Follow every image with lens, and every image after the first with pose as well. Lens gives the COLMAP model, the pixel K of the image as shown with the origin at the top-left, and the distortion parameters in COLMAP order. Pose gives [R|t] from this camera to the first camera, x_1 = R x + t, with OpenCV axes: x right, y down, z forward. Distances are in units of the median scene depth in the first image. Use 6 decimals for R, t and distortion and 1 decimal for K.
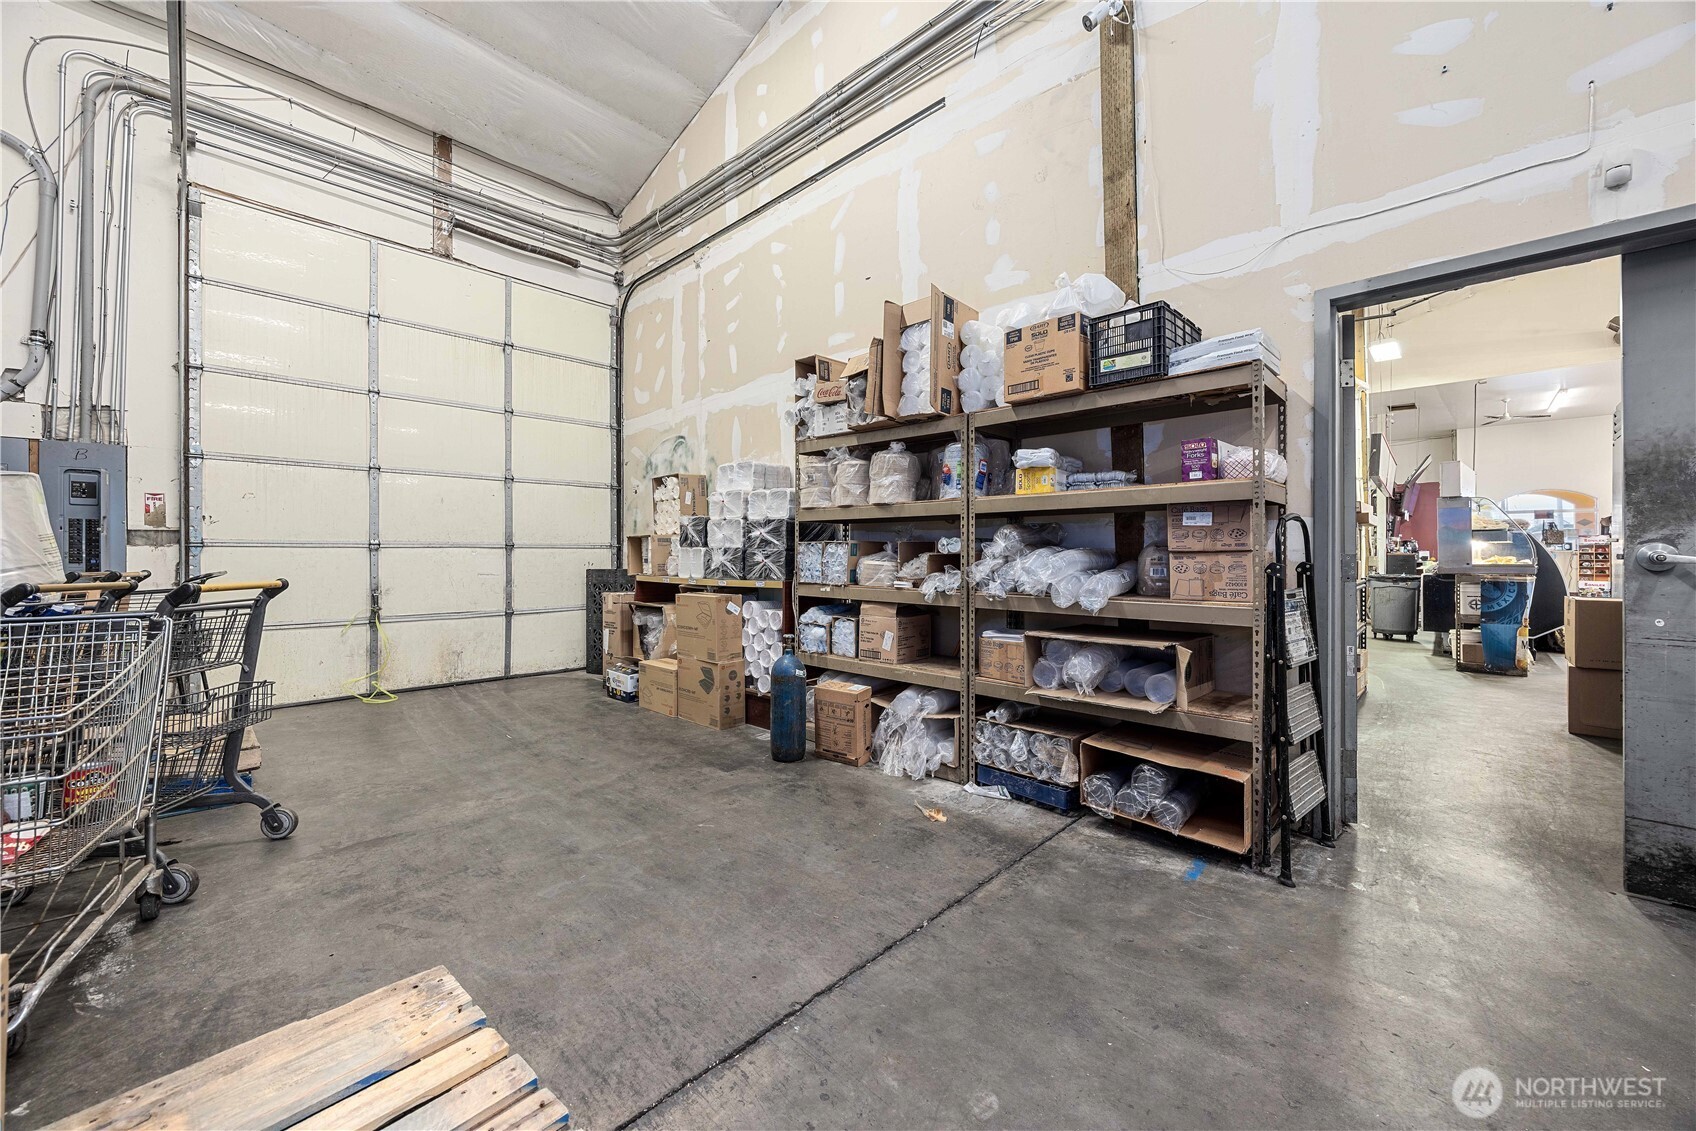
lens RADIAL K [[670.2, 0, 846.8], [0, 670.2, 553.6], [0, 0, 1]] dist [-0.000569, 0.000579]
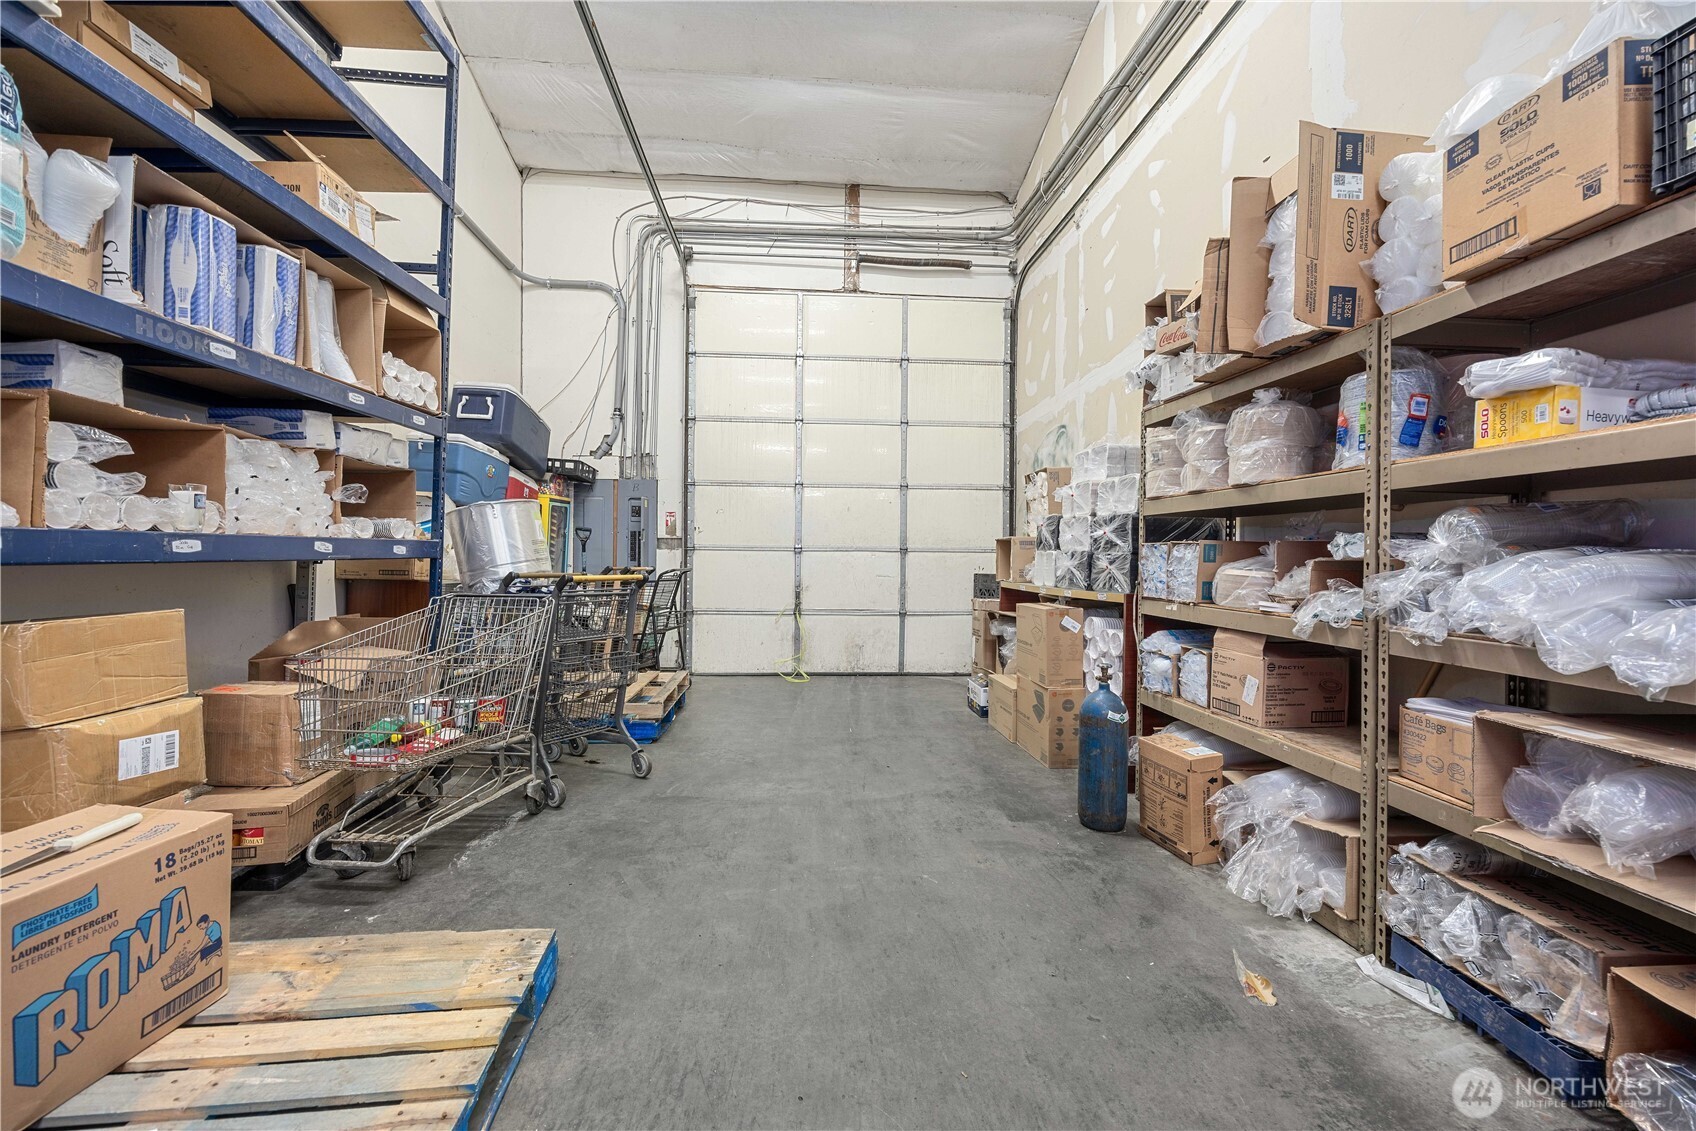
lens RADIAL K [[670.2, 0, 850.2], [0, 670.2, 557.8], [0, 0, 1]] dist [-0.000569, 0.000579]
pose [[0.731170, 0.007670, -0.682153, 0.217203], [-0.010121, 0.999949, 0.000395, 0.002456], [0.682121, 0.006615, 0.731210, 0.236500]]
